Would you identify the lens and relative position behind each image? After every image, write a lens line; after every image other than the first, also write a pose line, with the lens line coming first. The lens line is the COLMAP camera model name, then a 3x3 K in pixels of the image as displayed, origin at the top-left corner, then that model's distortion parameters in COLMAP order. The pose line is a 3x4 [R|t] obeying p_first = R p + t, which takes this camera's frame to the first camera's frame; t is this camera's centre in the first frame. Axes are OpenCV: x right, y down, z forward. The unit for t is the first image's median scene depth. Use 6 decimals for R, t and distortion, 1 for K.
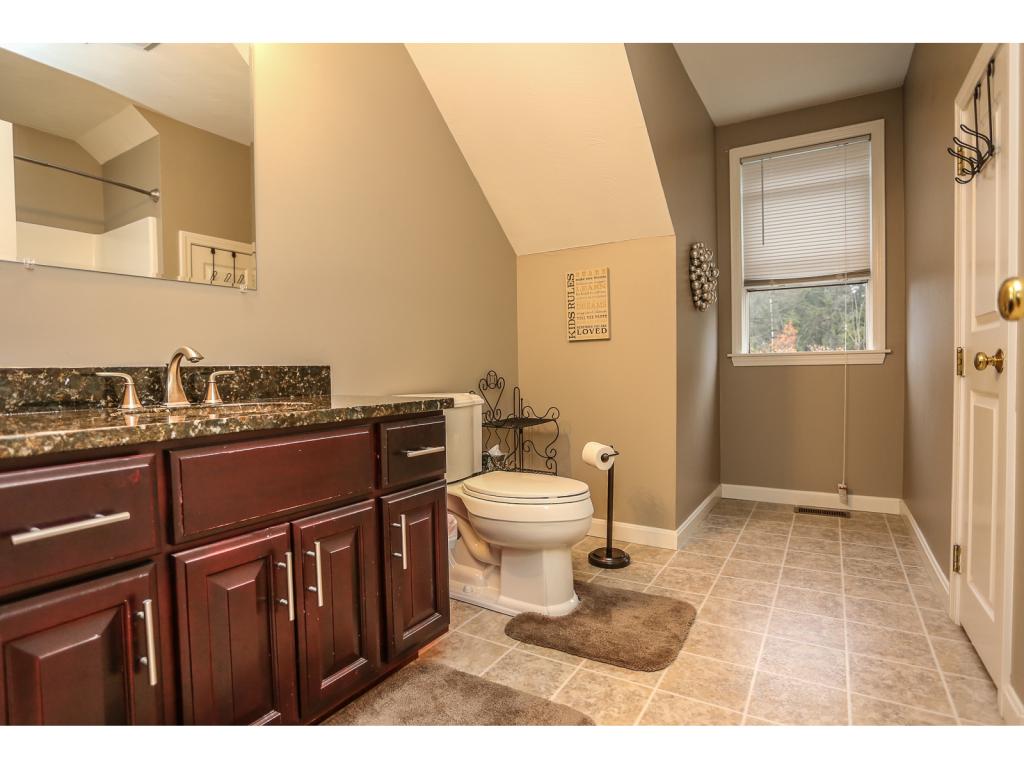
lens RADIAL K [[502.4, 0, 513.6], [0, 502.4, 383.7], [0, 0, 1]] dist [-0.077349, 0.025824]
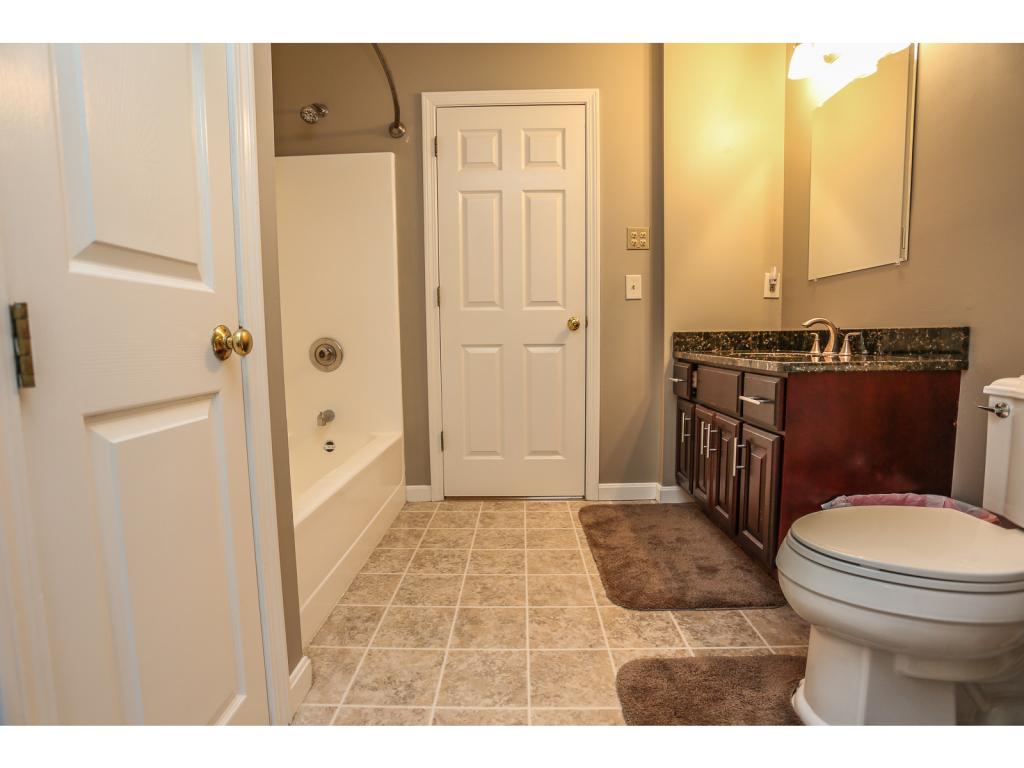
lens RADIAL K [[502.4, 0, 513.6], [0, 502.4, 383.7], [0, 0, 1]] dist [-0.077349, 0.025824]
pose [[-0.849712, 0.074649, -0.521935, 0.961363], [0.009557, 0.991944, 0.126313, -0.064093], [0.527160, 0.102342, -0.843581, 1.617255]]
